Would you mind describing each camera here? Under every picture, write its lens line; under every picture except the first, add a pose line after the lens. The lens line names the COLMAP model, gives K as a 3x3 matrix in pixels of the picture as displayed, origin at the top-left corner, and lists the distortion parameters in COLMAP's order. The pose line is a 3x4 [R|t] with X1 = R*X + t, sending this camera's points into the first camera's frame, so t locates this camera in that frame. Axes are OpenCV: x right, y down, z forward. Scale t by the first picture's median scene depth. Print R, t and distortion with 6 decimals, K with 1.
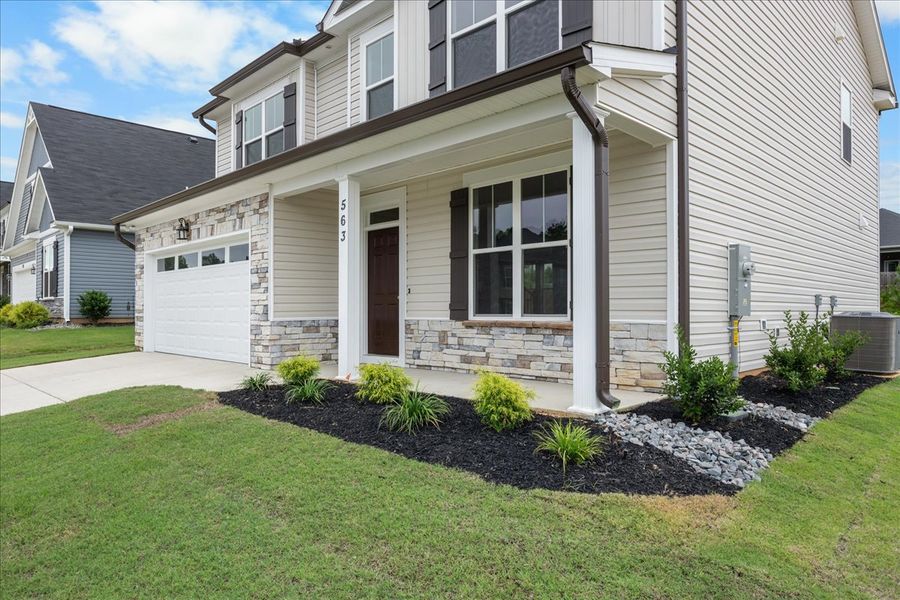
lens RADIAL K [[578.5, 0, 450.4], [0, 578.5, 301.0], [0, 0, 1]] dist [0.004246, -0.008493]
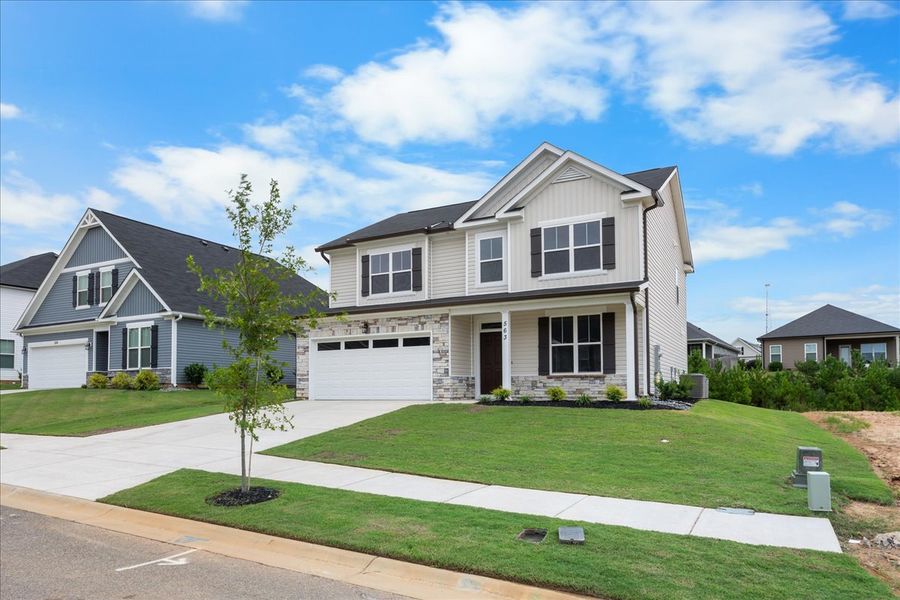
lens RADIAL K [[578.5, 0, 447.5], [0, 578.5, 357.3], [0, 0, 1]] dist [0.004246, -0.008493]
pose [[0.956174, 0.013884, 0.292471, -0.913841], [-0.000465, 0.998946, -0.045902, 0.060693], [-0.292800, 0.043754, 0.955172, -0.945664]]
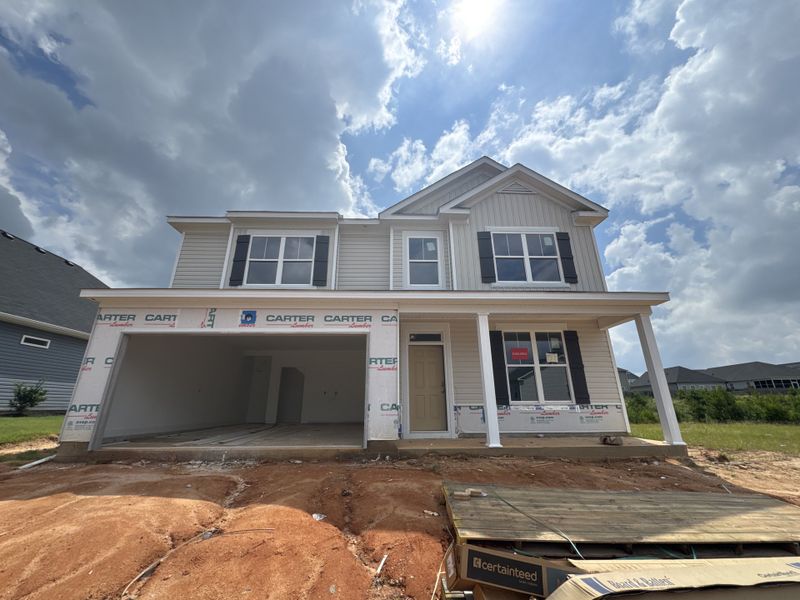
lens RADIAL K [[320.7, 0, 398.9], [0, 320.7, 295.1], [0, 0, 1]] dist [-0.001756, -0.000104]
pose [[0.688445, 0.239611, 0.684566, -0.854260], [-0.007185, 0.946060, -0.323913, 0.032002], [-0.725253, 0.218077, 0.653031, 0.479388]]
